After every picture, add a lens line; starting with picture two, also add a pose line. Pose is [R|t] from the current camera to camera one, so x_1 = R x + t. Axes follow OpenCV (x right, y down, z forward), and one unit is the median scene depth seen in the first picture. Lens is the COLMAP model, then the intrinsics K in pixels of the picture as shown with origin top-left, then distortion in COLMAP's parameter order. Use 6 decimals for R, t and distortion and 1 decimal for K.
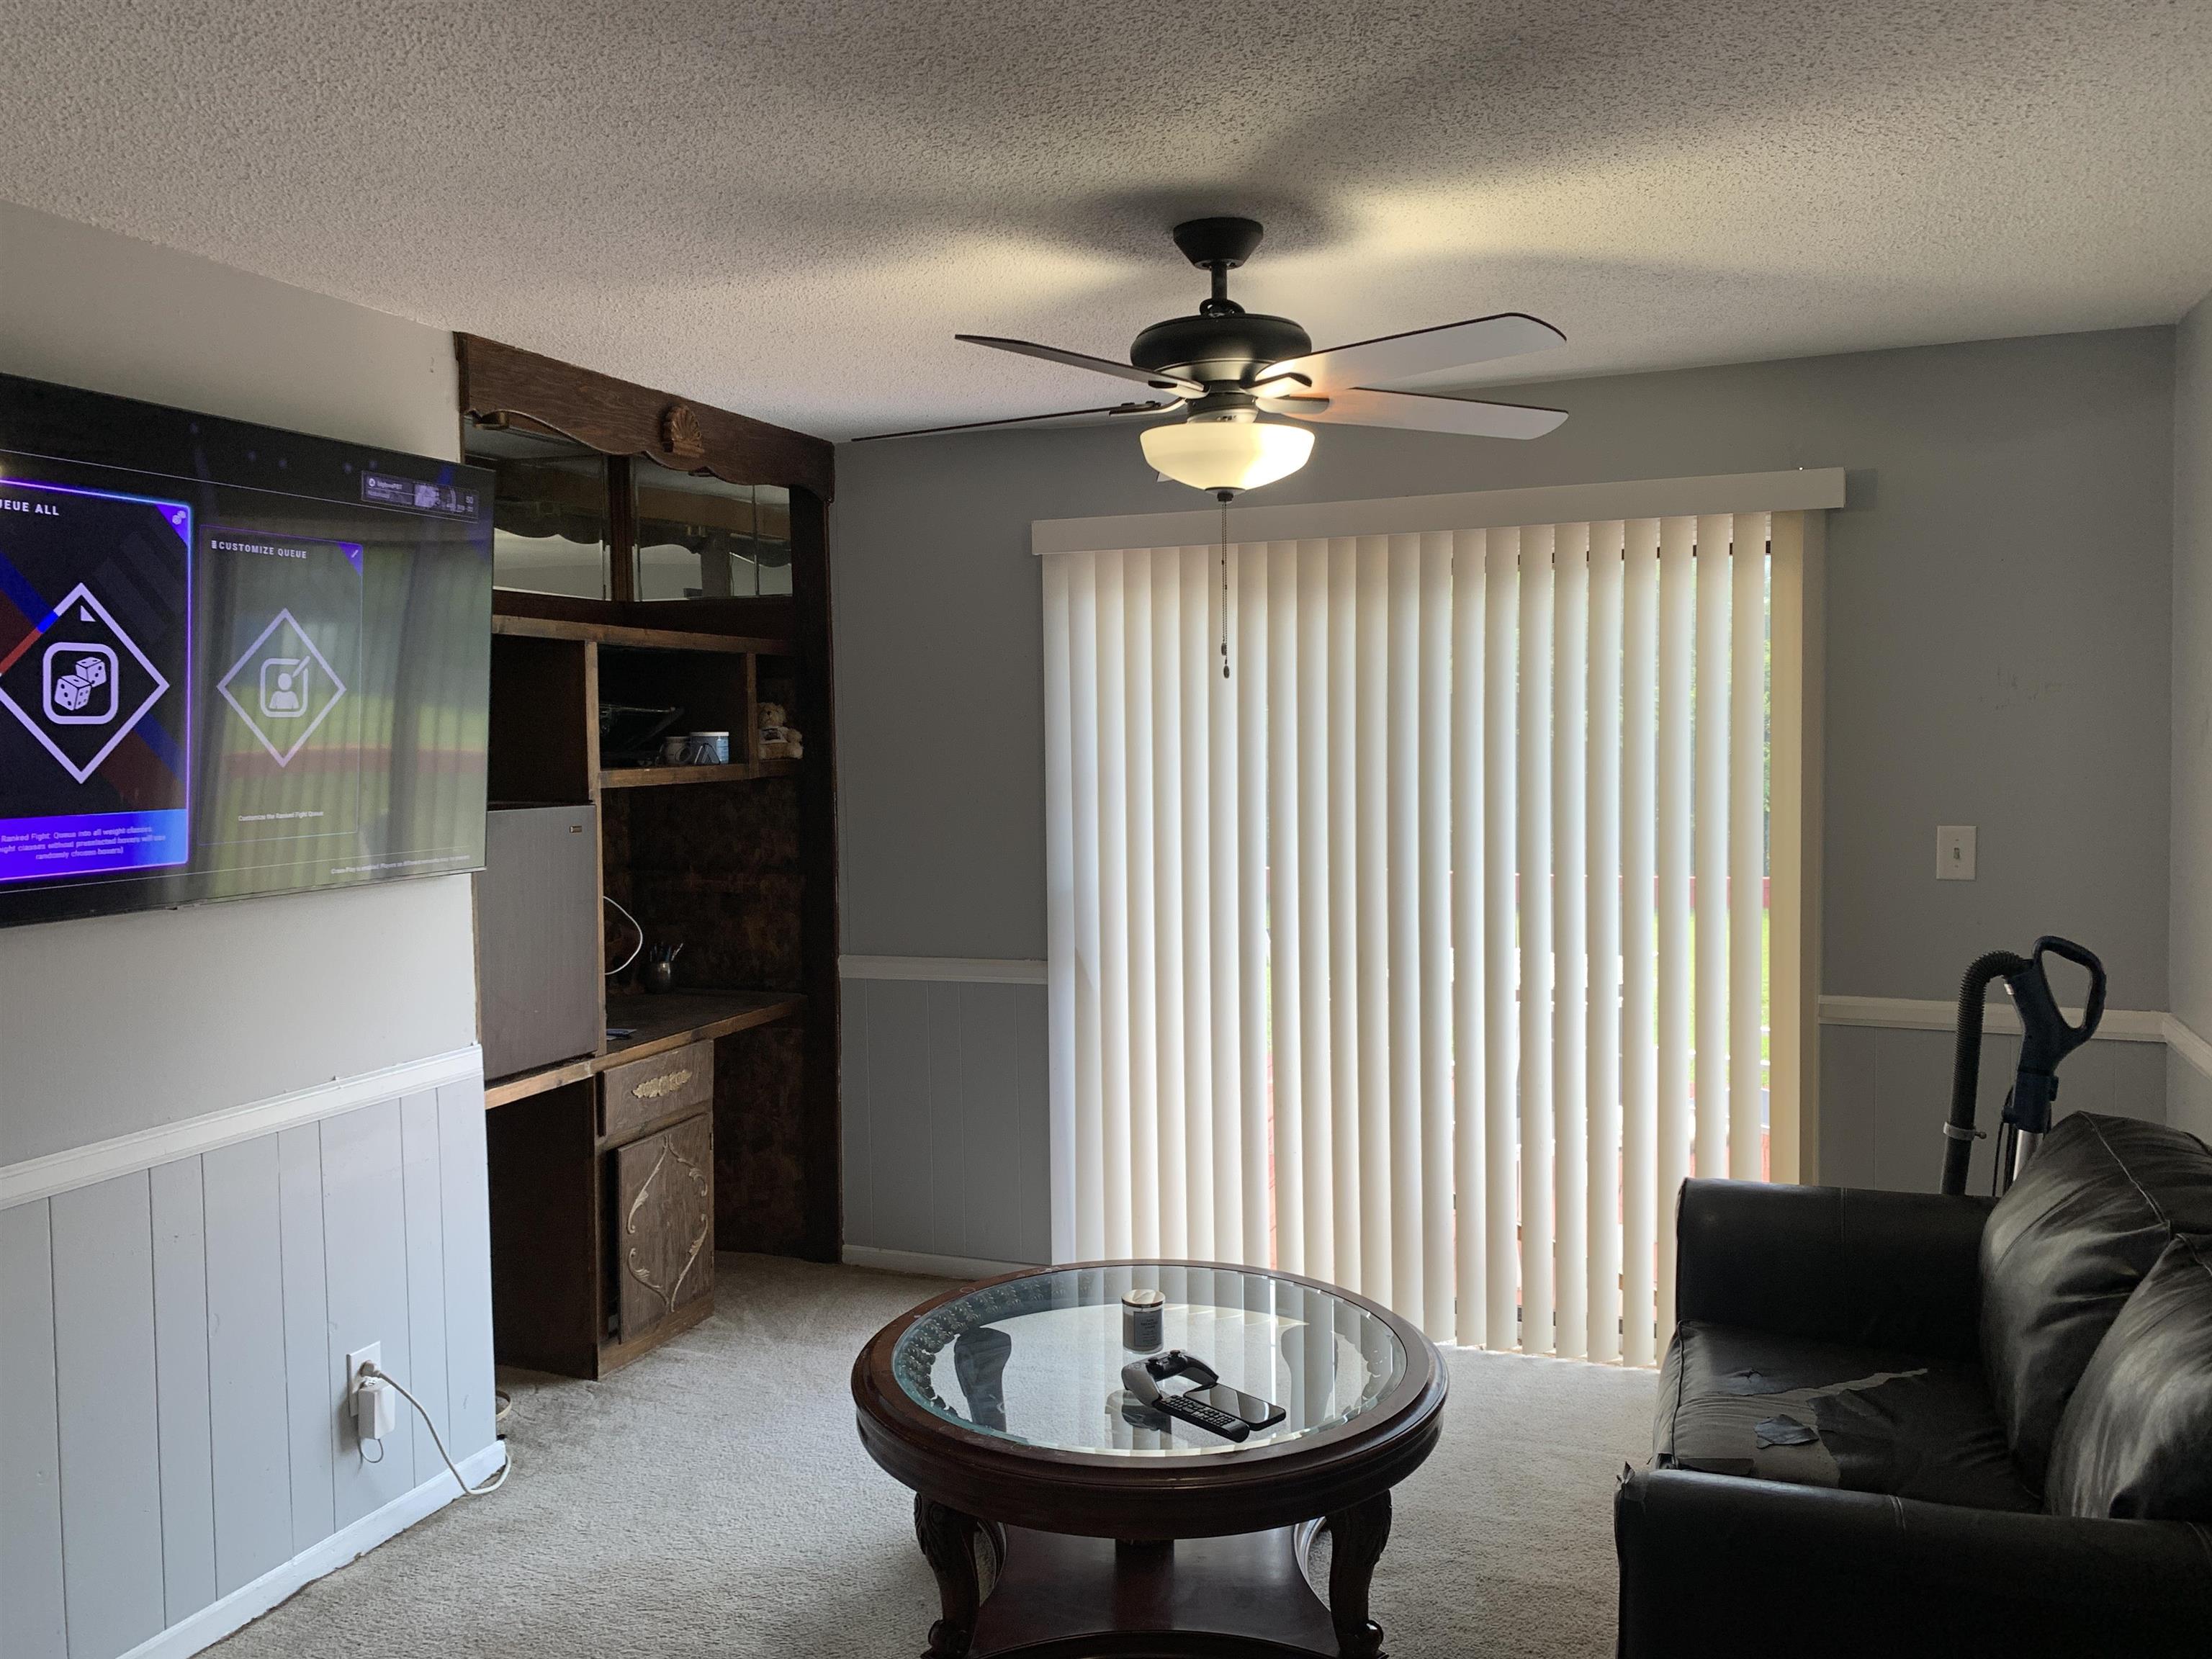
lens RADIAL K [[1700.5, 0, 1107.3], [0, 1700.5, 824.5], [0, 0, 1]] dist [0.052421, -0.060669]
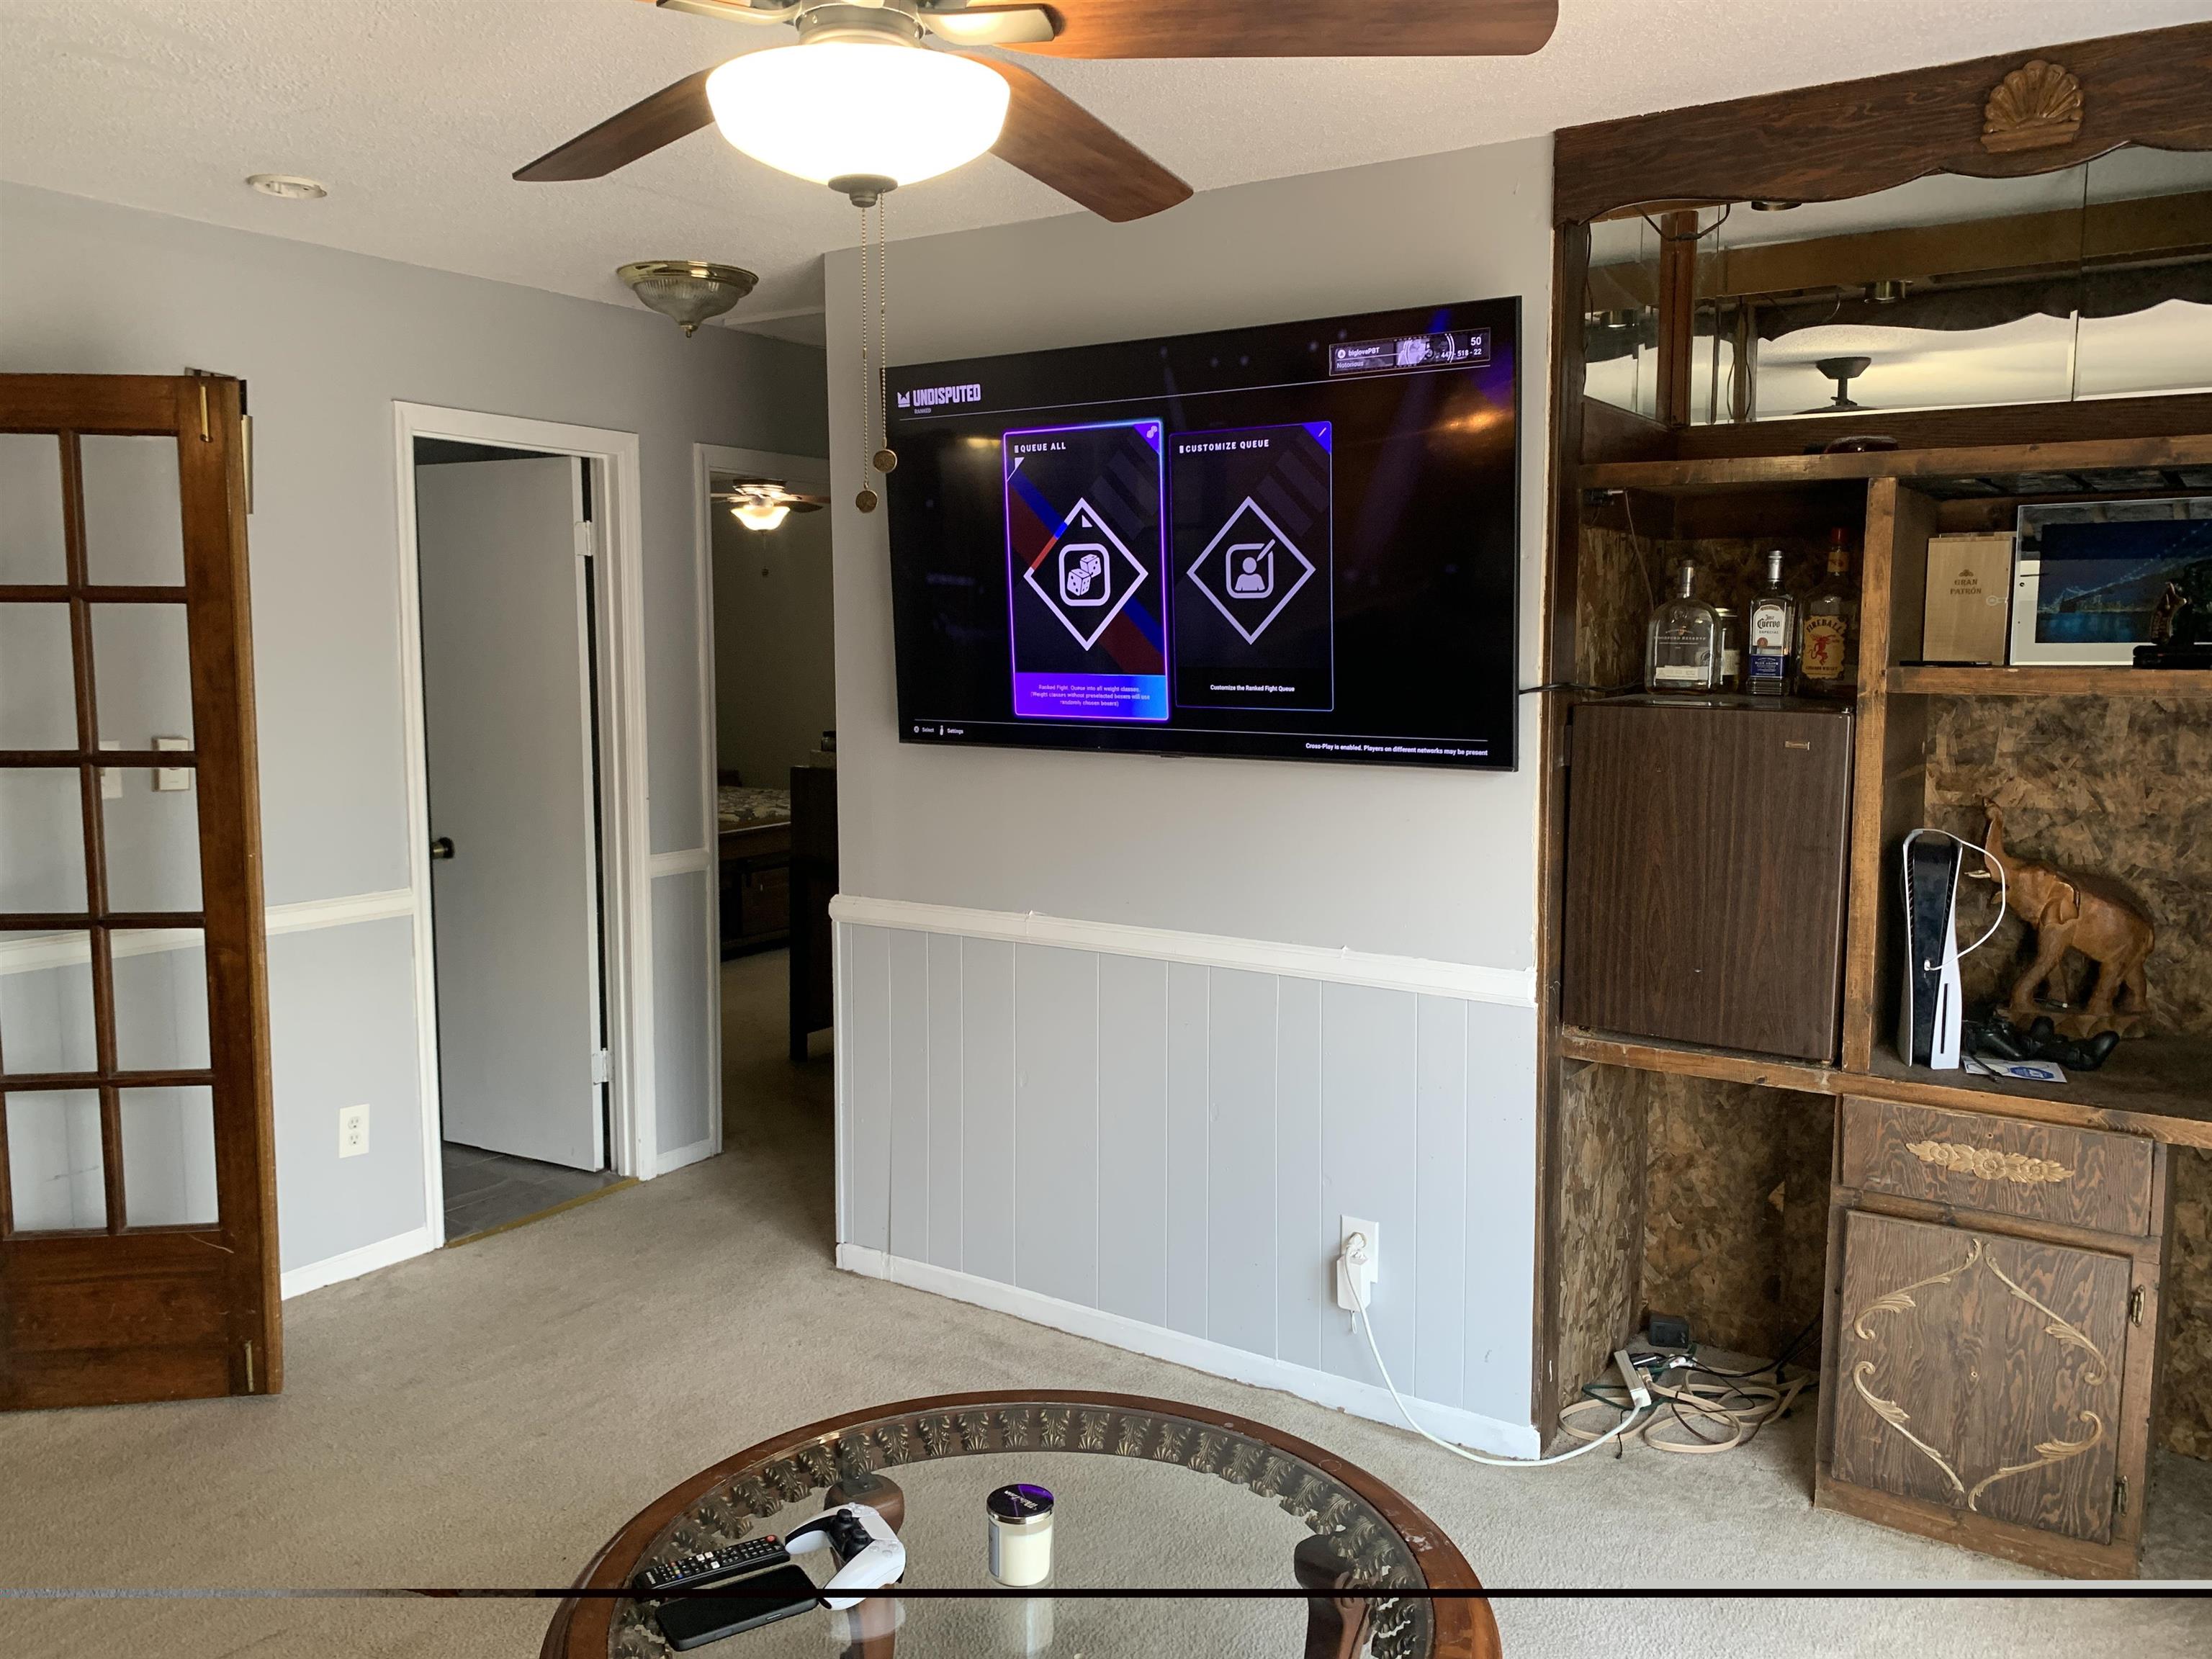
lens RADIAL K [[1700.5, 0, 1107.8], [0, 1700.5, 829.4], [0, 0, 1]] dist [0.052421, -0.060669]
pose [[-0.235310, 0.127542, -0.963516, 0.664679], [-0.050255, 0.988430, 0.143113, -0.073929], [0.970620, 0.082097, -0.226178, 1.281539]]
